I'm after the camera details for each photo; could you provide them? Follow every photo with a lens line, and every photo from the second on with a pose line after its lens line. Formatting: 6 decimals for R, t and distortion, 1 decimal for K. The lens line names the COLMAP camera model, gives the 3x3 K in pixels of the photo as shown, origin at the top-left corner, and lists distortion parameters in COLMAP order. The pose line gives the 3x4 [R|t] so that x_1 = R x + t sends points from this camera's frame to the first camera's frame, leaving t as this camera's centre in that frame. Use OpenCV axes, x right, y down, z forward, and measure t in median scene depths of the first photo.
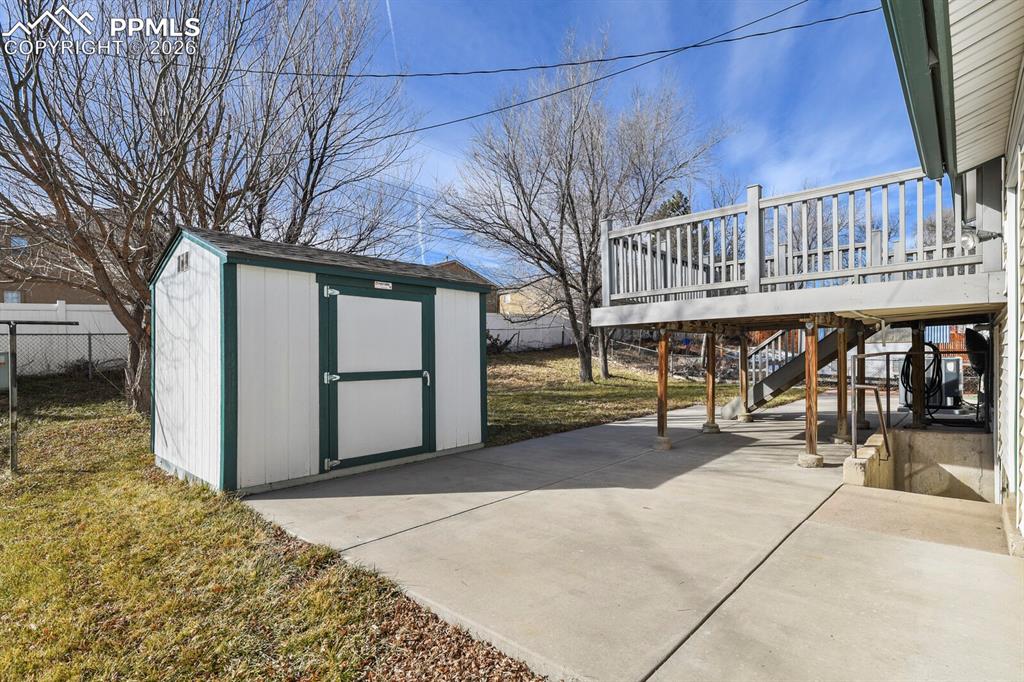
lens RADIAL K [[501.4, 0, 520.4], [0, 501.4, 345.5], [0, 0, 1]] dist [0.003373, -0.000677]
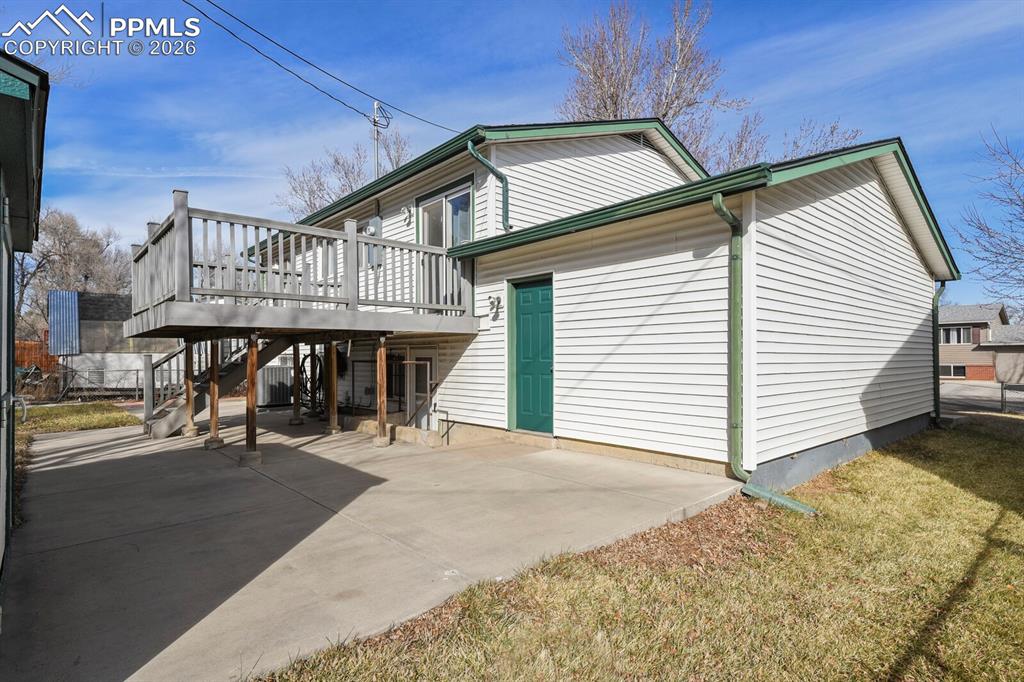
lens RADIAL K [[532.2, 0, 513.9], [0, 532.2, 356.6], [0, 0, 1]] dist [0.000414, 0.000045]
pose [[0.094706, 0.010898, 0.995446, -1.038250], [-0.006517, 0.999925, -0.010327, 0.024281], [-0.995484, -0.005509, 0.094769, 0.703967]]
